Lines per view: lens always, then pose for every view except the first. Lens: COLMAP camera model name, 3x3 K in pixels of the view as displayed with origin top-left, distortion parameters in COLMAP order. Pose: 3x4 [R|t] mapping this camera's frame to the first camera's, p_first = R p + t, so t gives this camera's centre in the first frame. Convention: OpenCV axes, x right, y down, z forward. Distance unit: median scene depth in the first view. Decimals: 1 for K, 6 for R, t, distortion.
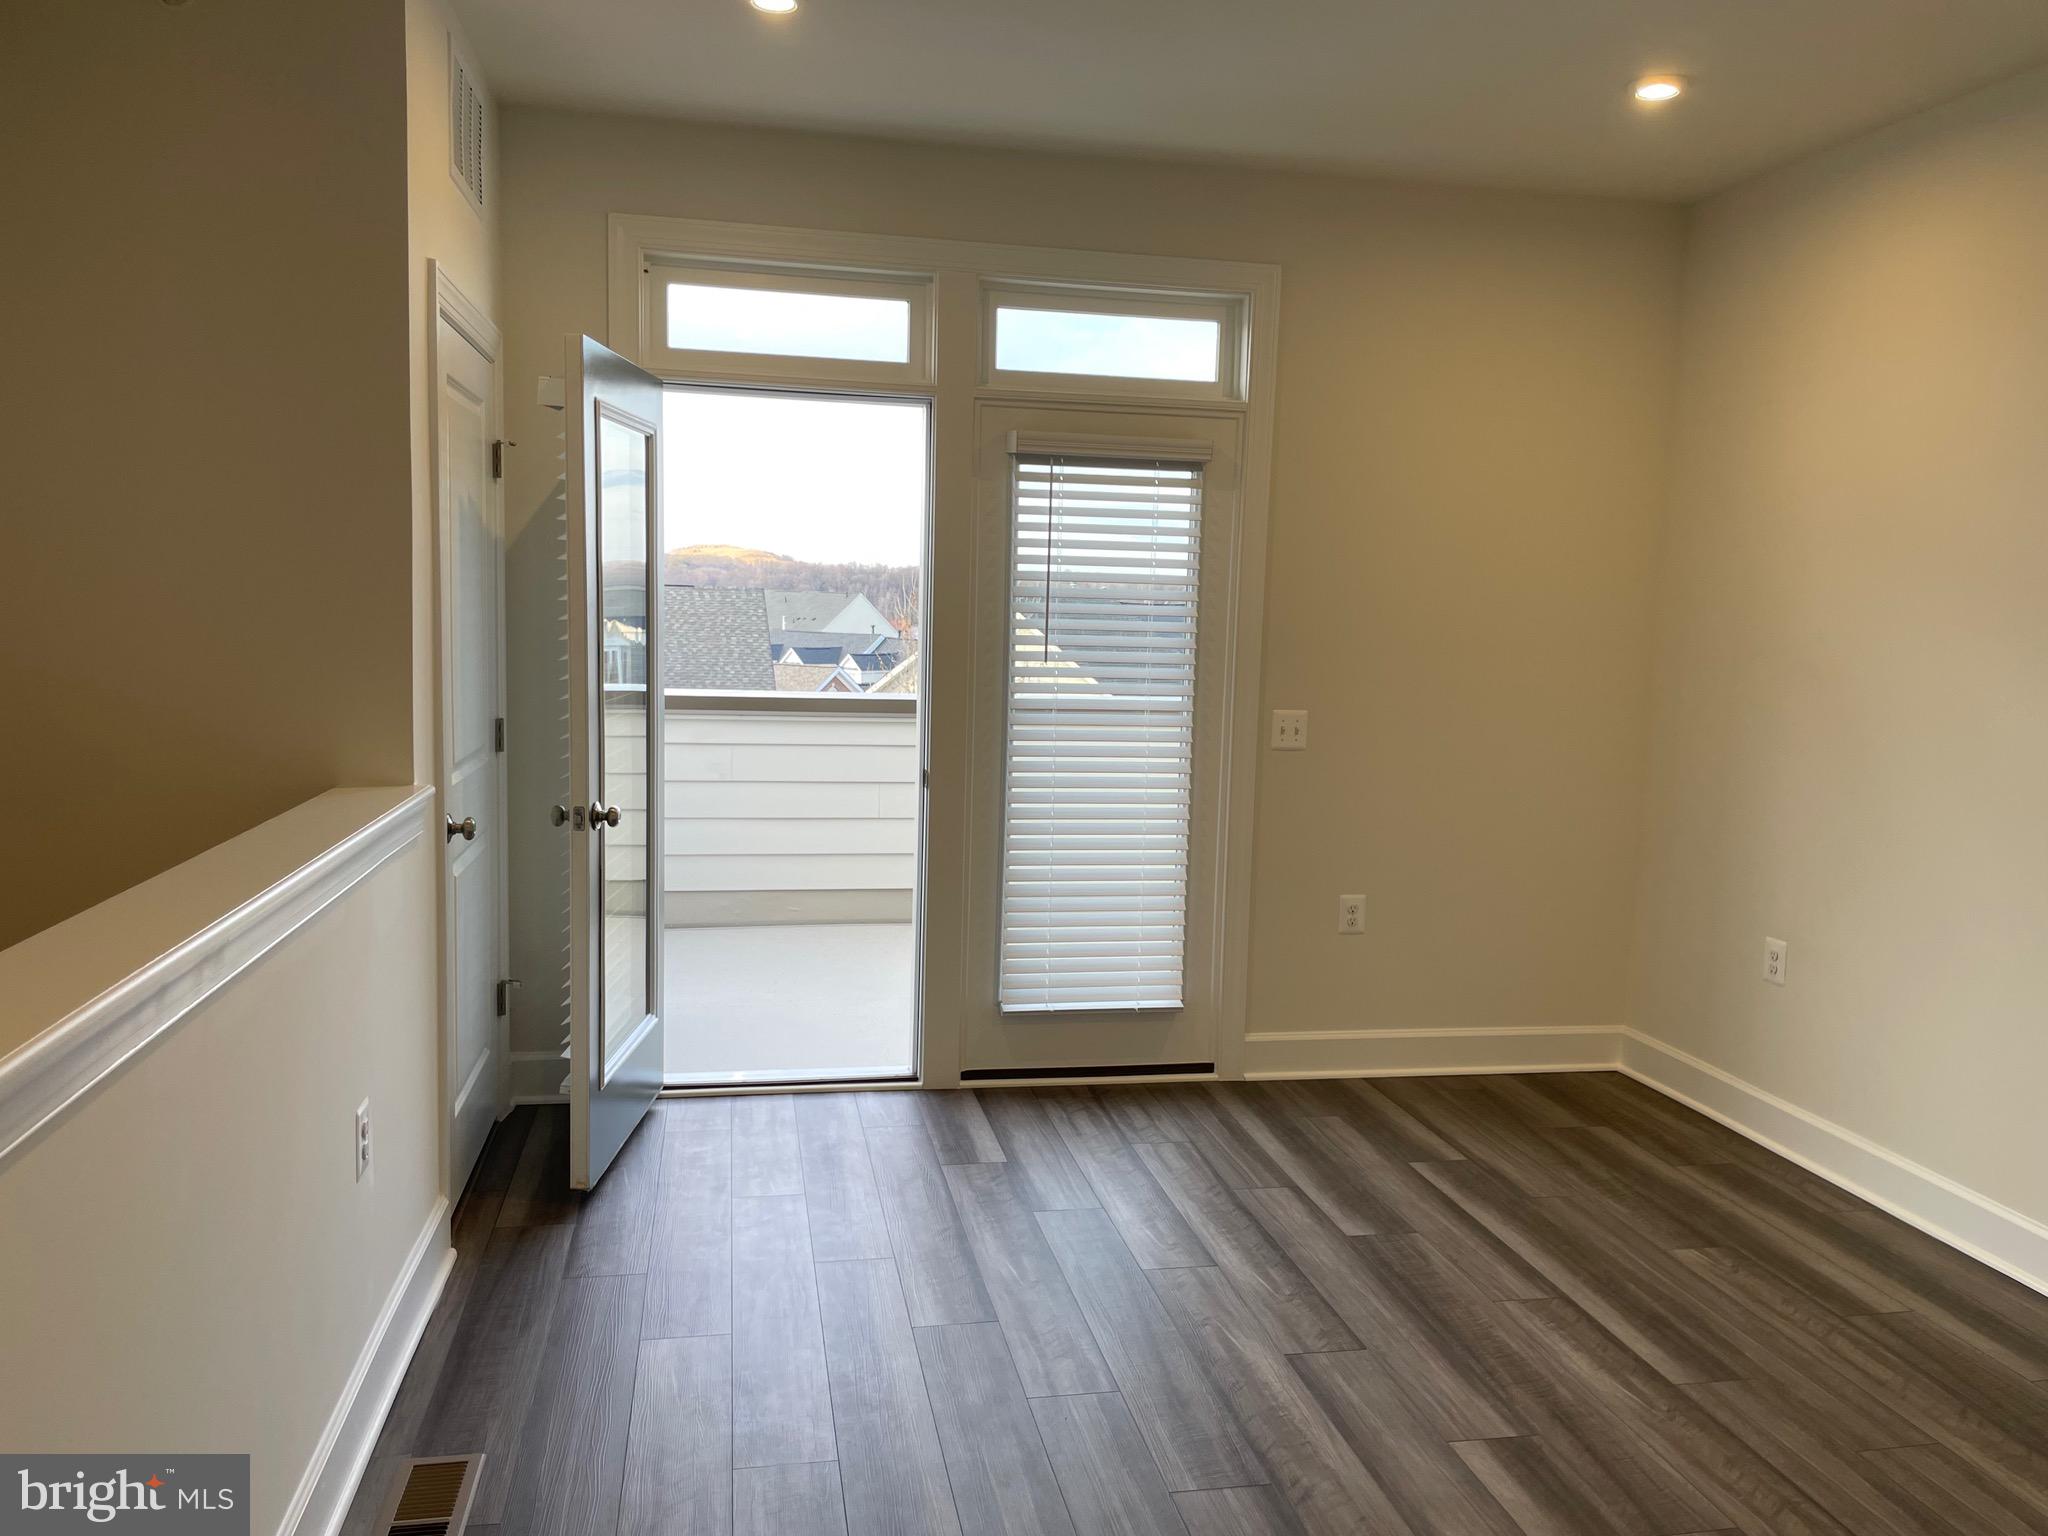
lens RADIAL K [[1521.6, 0, 1037.2], [0, 1521.6, 774.0], [0, 0, 1]] dist [0.055052, -0.100440]
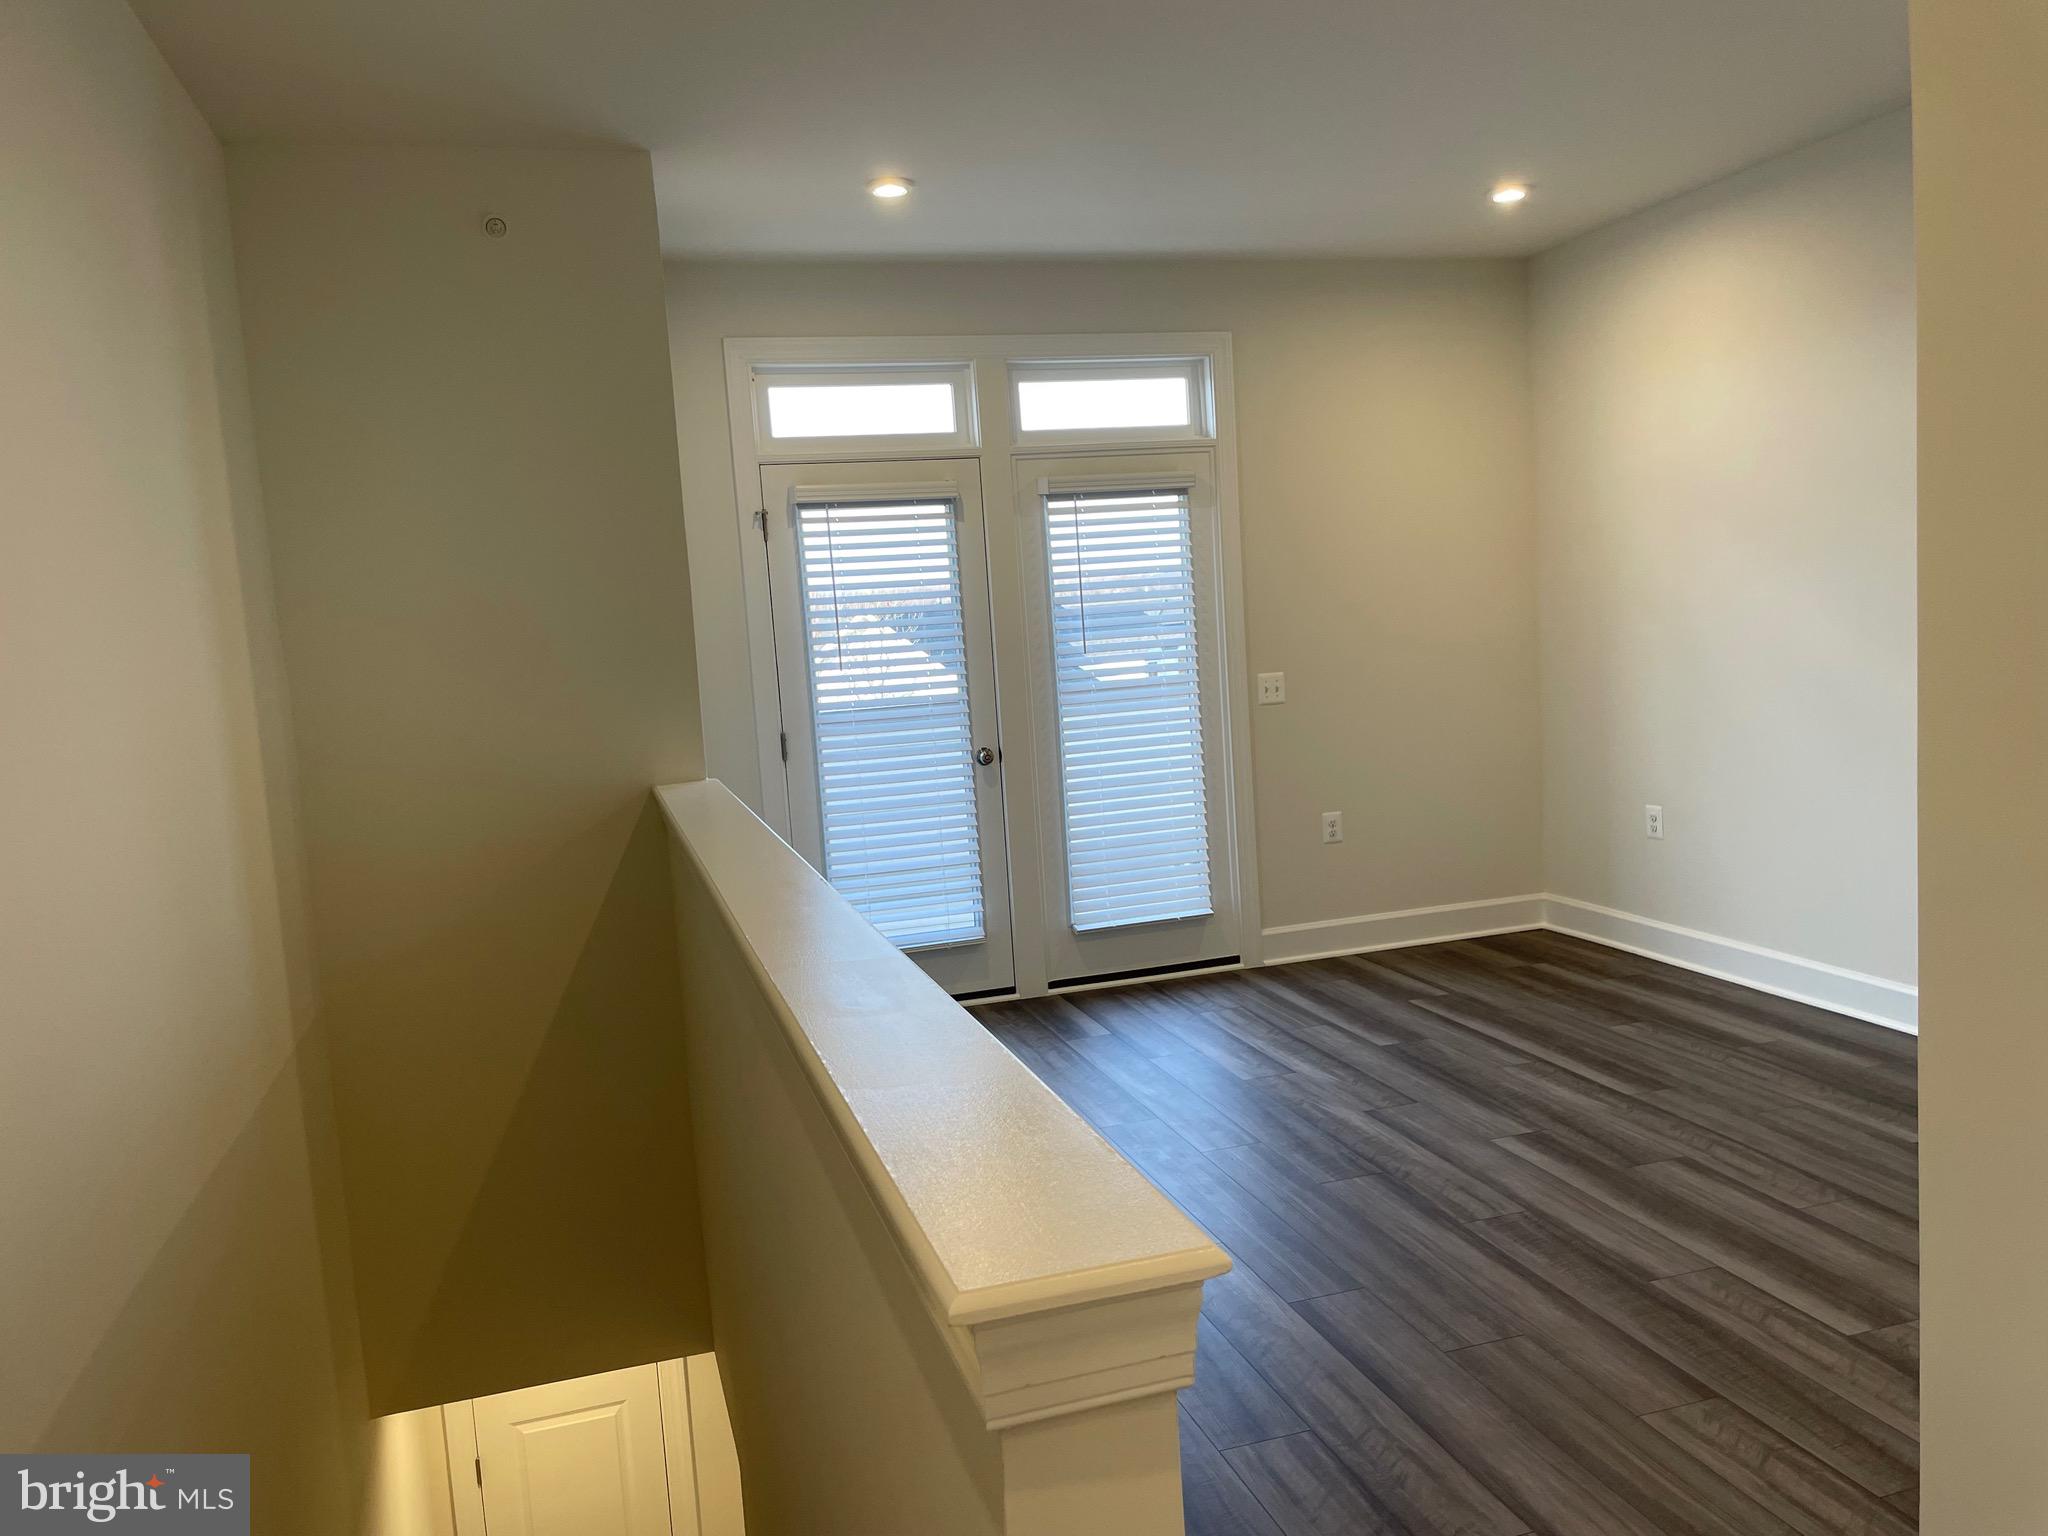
lens RADIAL K [[1540.4, 0, 1024.0], [0, 1540.4, 768.0], [0, 0, 1]] dist [0.057270, -0.106477]
pose [[0.990726, -0.104945, 0.086300, -0.184703], [0.105789, 0.994375, -0.005248, 0.025899], [-0.085264, 0.014329, 0.996255, -0.316382]]
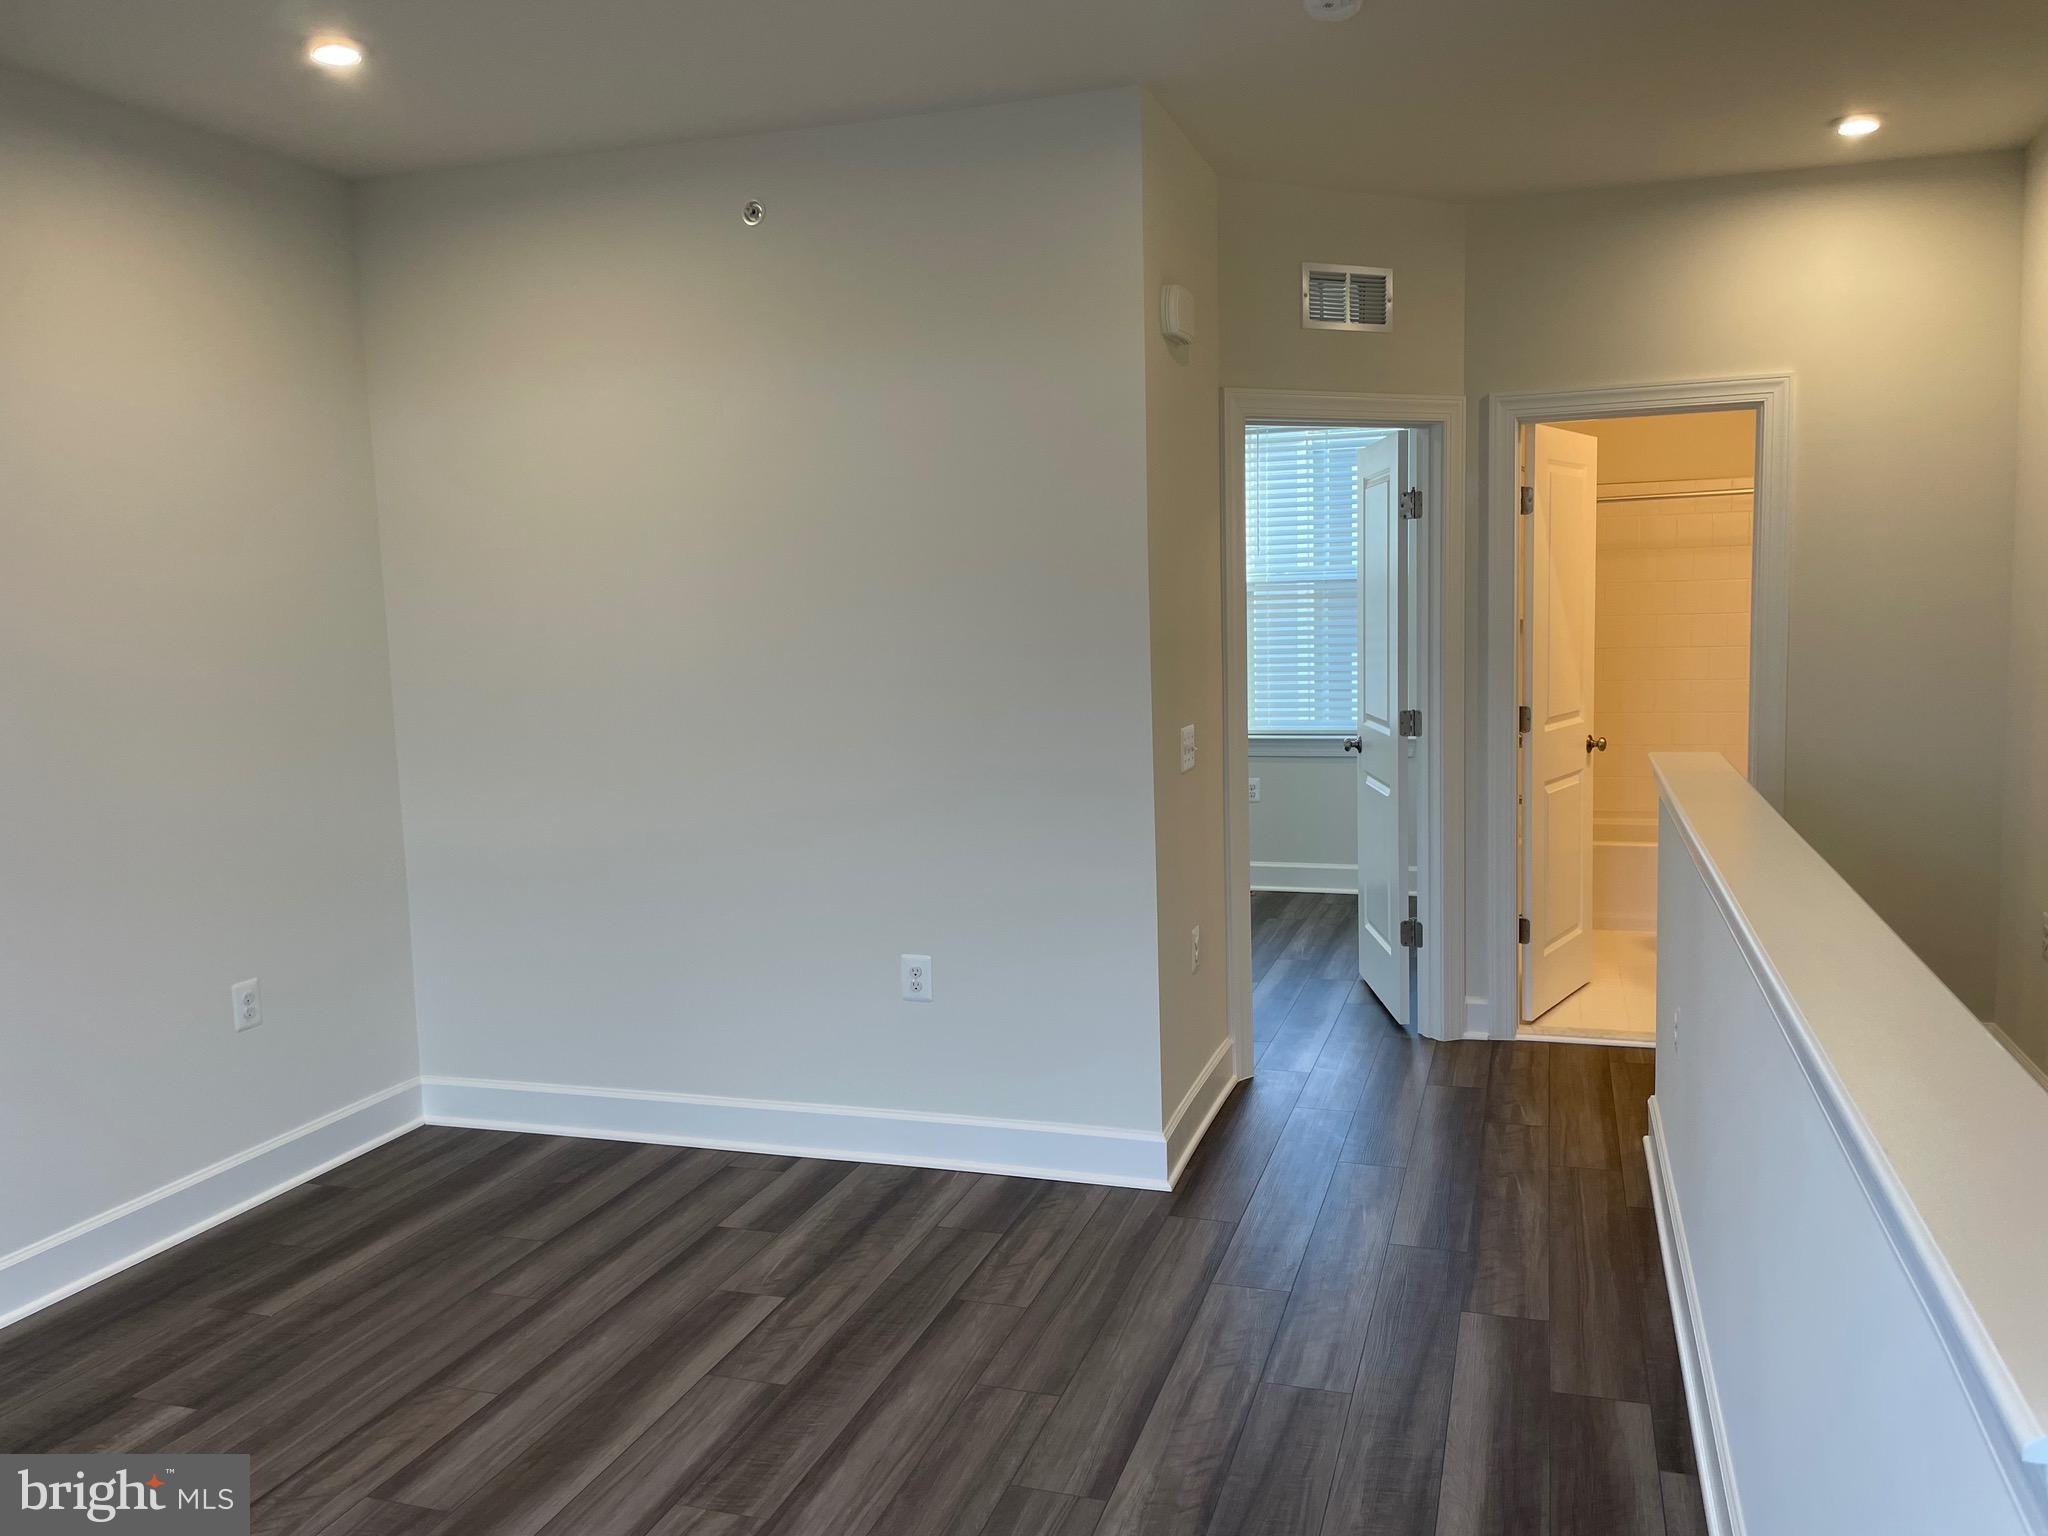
lens RADIAL K [[1540.4, 0, 1024.0], [0, 1540.4, 768.0], [0, 0, 1]] dist [0.057270, -0.106477]
pose [[-0.870147, -0.061001, 0.489001, -0.362114], [0.058127, 0.972676, 0.224771, -0.279403], [-0.489351, 0.224008, -0.842826, 2.033172]]
